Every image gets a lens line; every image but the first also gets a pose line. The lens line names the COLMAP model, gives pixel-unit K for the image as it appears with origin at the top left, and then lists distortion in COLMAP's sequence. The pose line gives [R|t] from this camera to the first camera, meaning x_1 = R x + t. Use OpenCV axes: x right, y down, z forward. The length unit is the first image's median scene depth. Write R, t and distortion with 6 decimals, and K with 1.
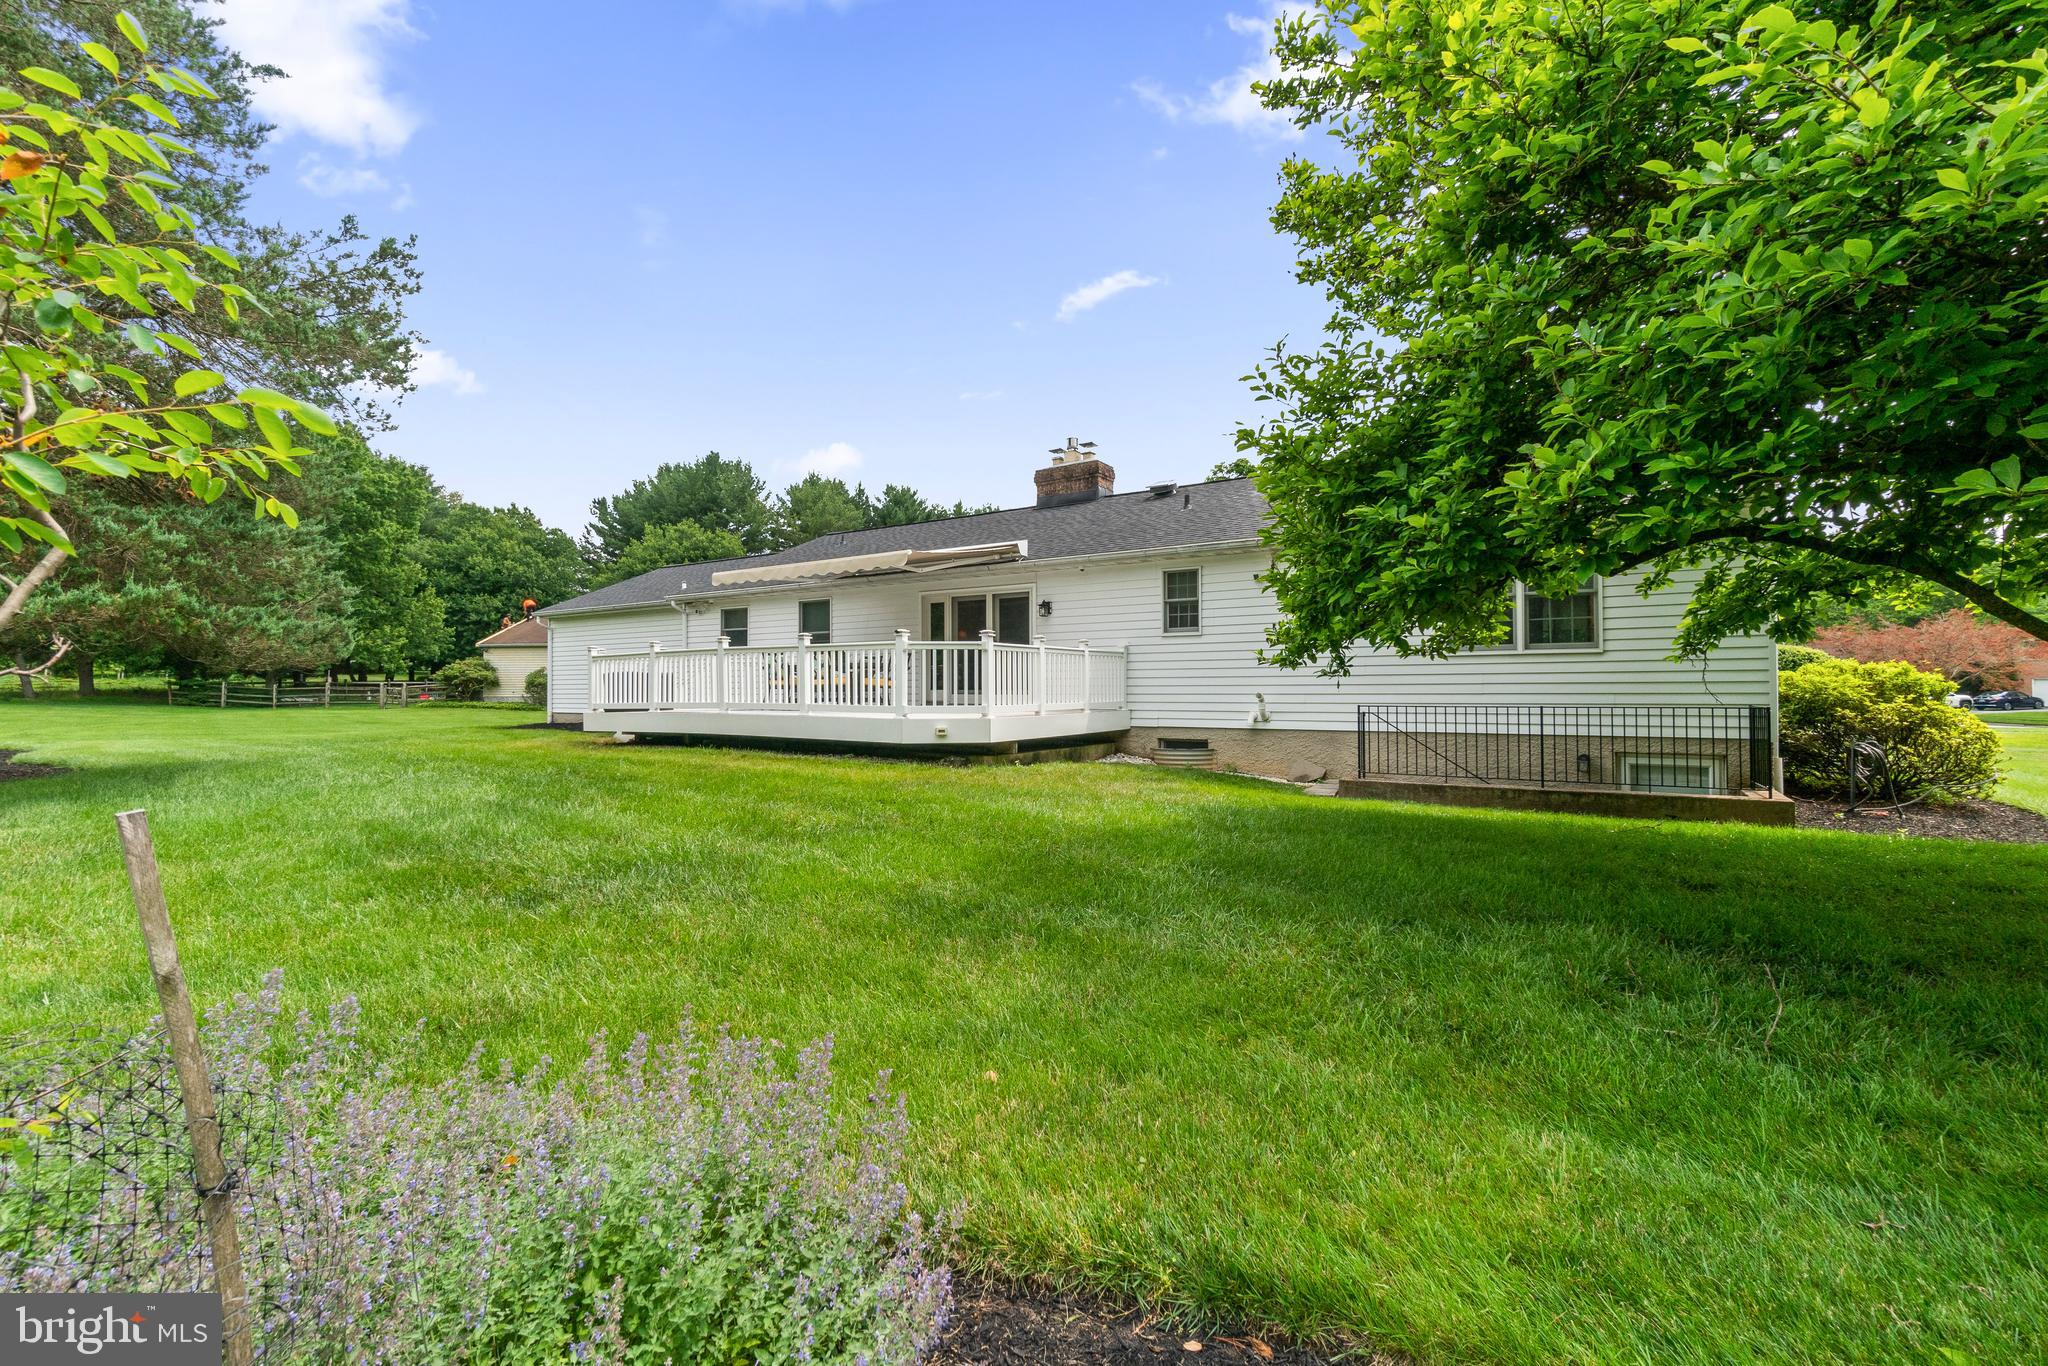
lens RADIAL K [[878.9, 0, 1012.3], [0, 878.9, 683.9], [0, 0, 1]] dist [-0.001834, -0.000143]
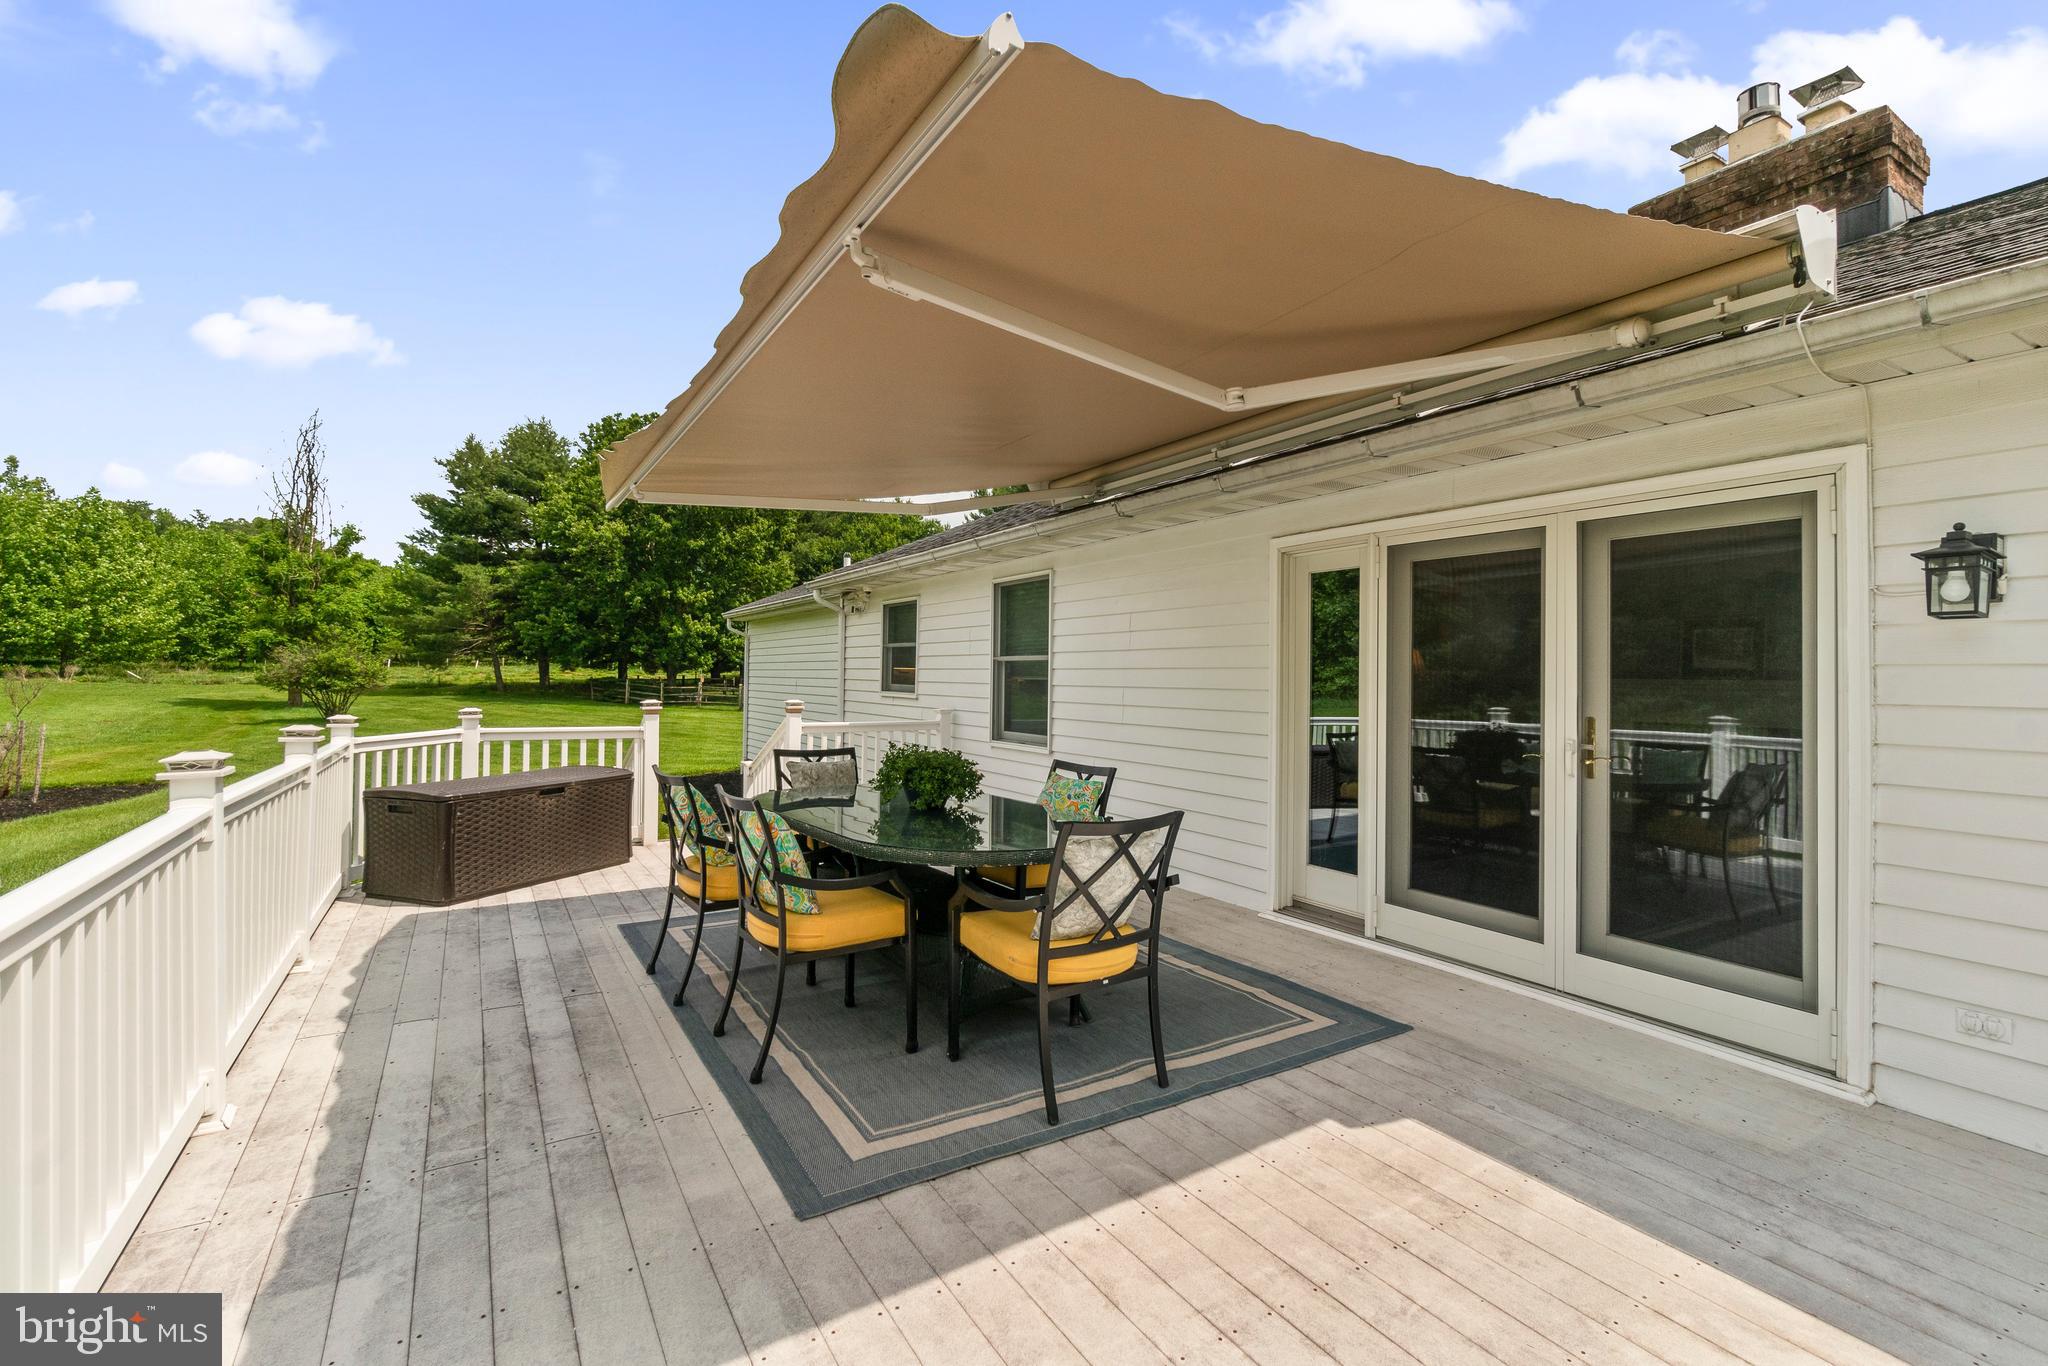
lens RADIAL K [[878.9, 0, 1012.3], [0, 878.9, 683.9], [0, 0, 1]] dist [-0.001834, -0.000143]
pose [[0.903500, 0.016771, -0.428261, -0.046189], [-0.009634, 0.999776, 0.018825, -0.047300], [0.428481, -0.012883, 0.903459, 0.558599]]
